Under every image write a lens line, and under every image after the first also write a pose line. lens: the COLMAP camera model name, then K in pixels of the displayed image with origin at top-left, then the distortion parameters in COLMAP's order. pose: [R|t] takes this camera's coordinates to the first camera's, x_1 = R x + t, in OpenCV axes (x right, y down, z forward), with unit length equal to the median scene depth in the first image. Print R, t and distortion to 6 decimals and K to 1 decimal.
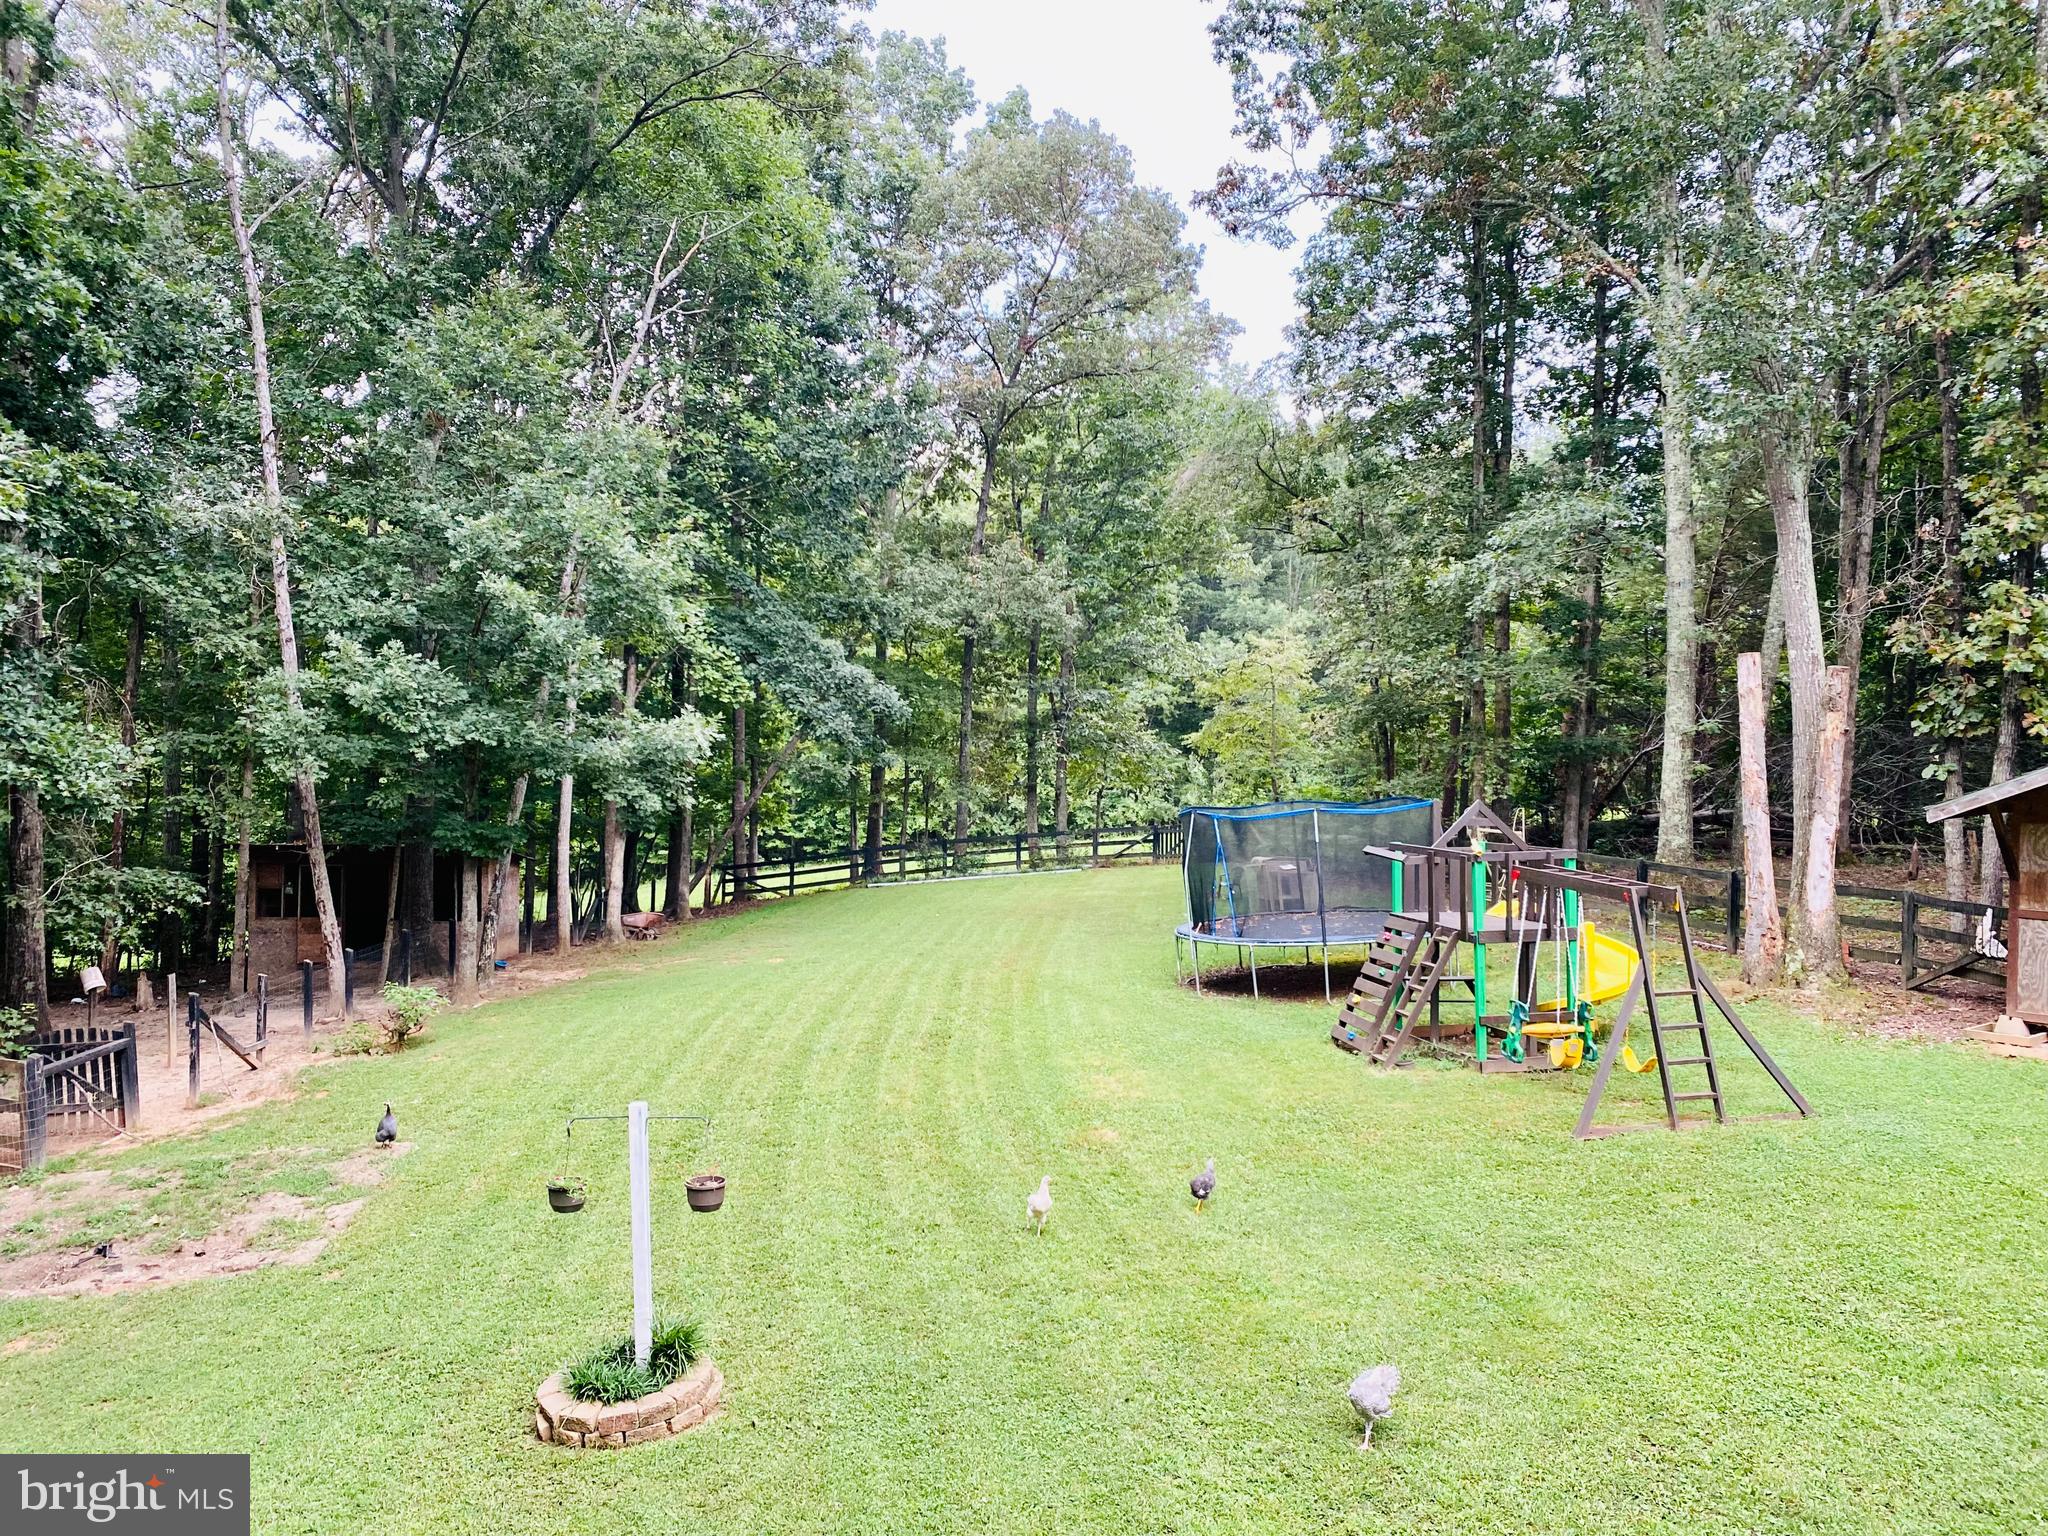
lens RADIAL K [[1561.2, 0, 1124.6], [0, 1561.2, 772.6], [0, 0, 1]] dist [0.194411, -0.462971]
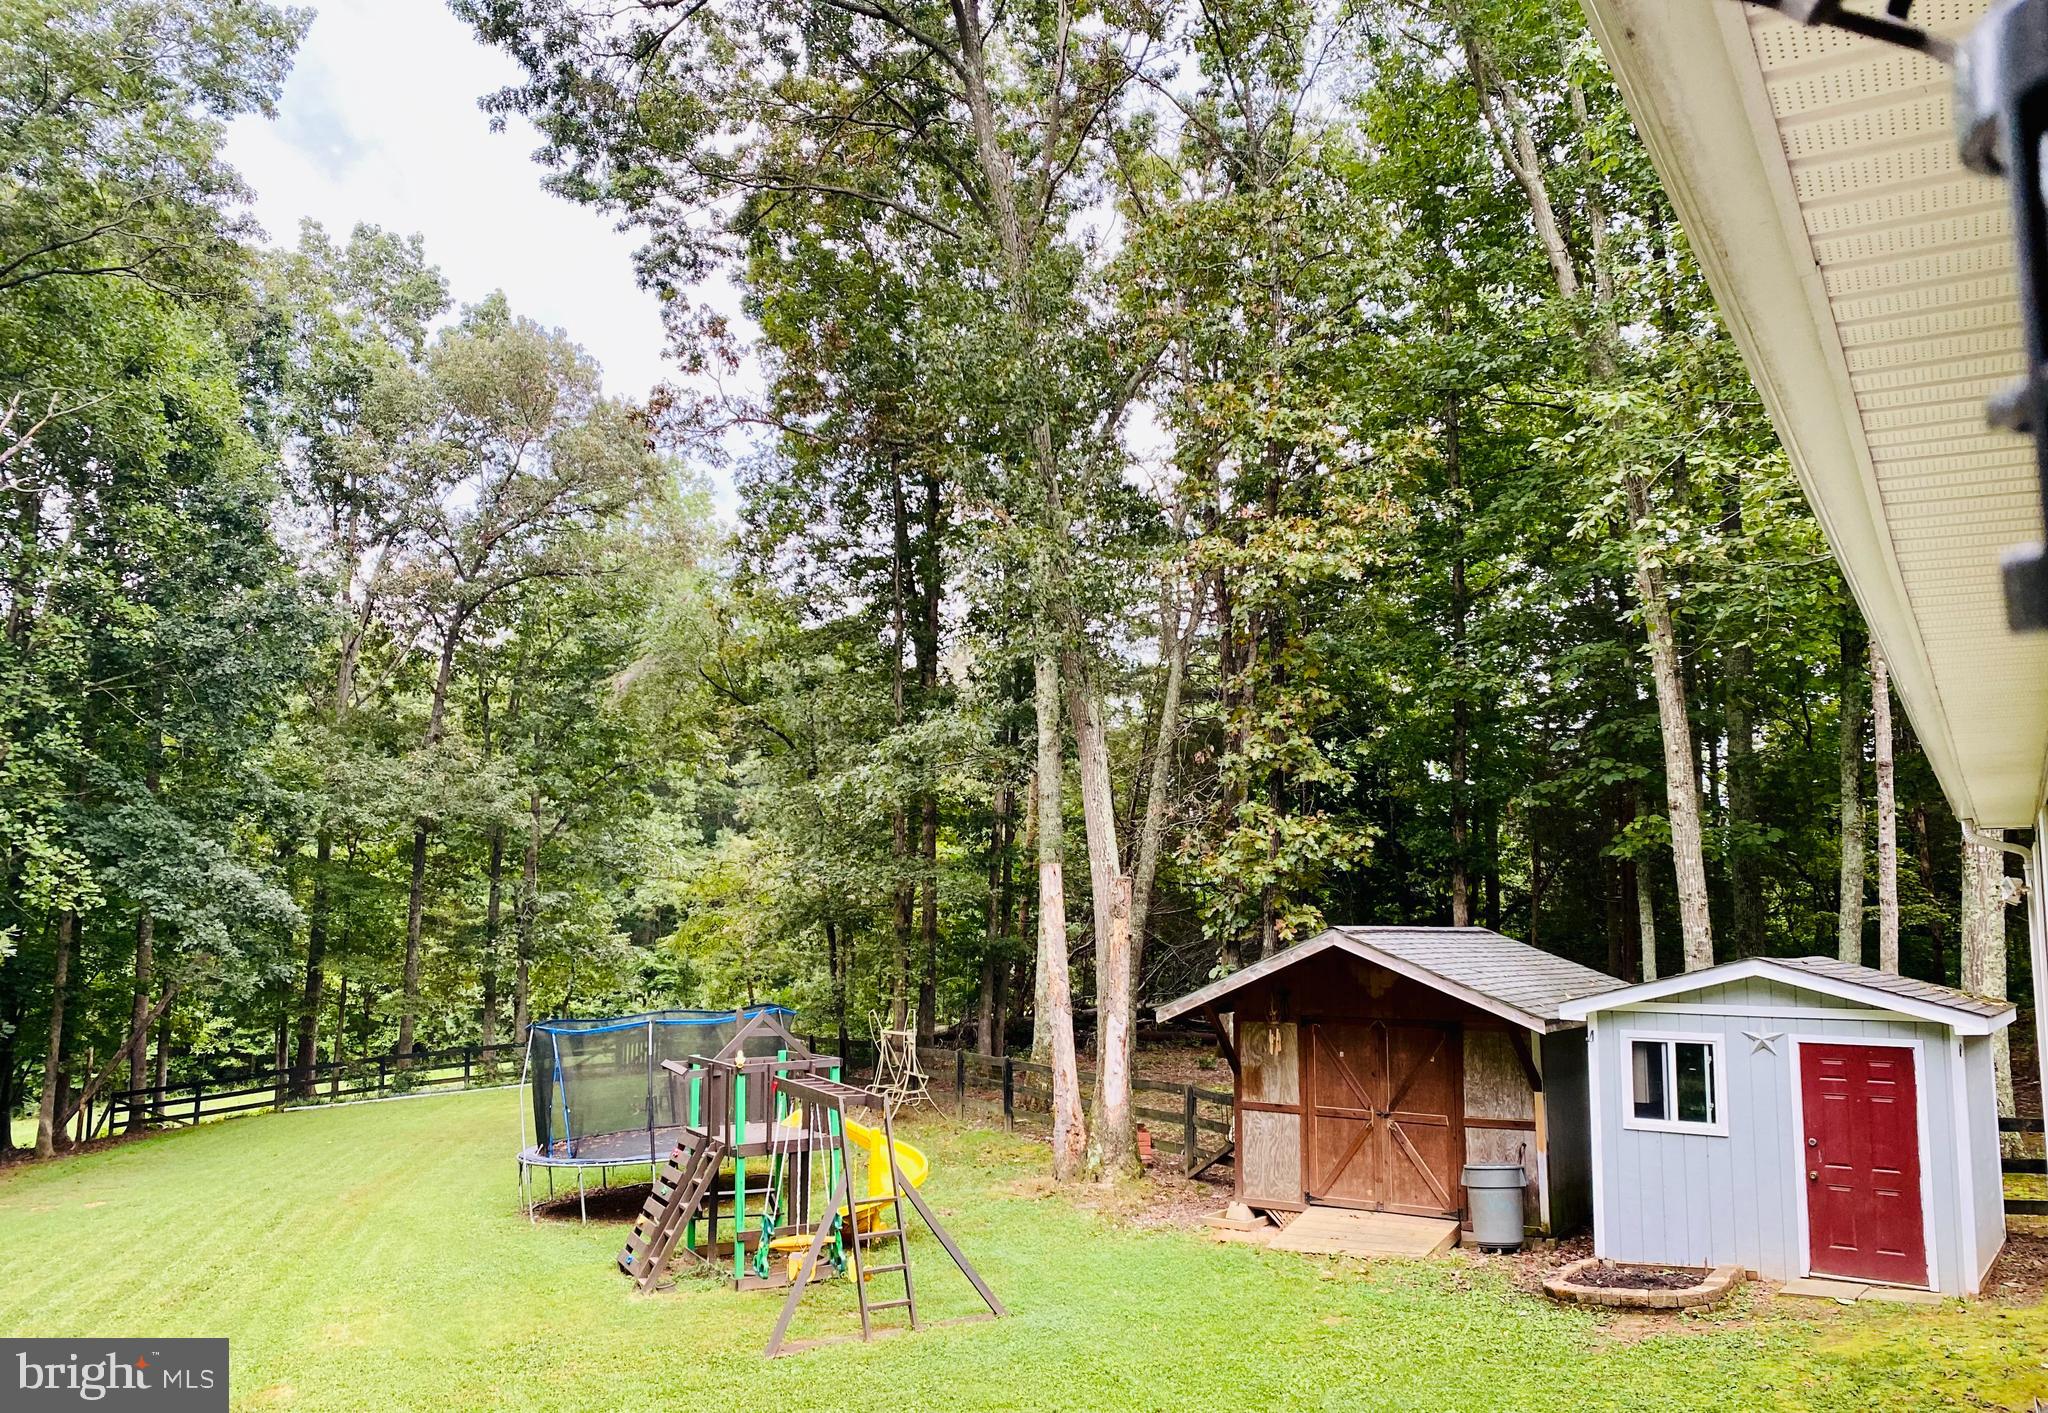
lens RADIAL K [[1544.0, 0, 1156.3], [0, 1544.0, 780.4], [0, 0, 1]] dist [0.084024, -0.096015]
pose [[0.968331, 0.015113, 0.249212, 0.117204], [0.014417, 0.993116, -0.116243, -0.005113], [-0.249254, 0.116154, 0.961447, -0.019920]]
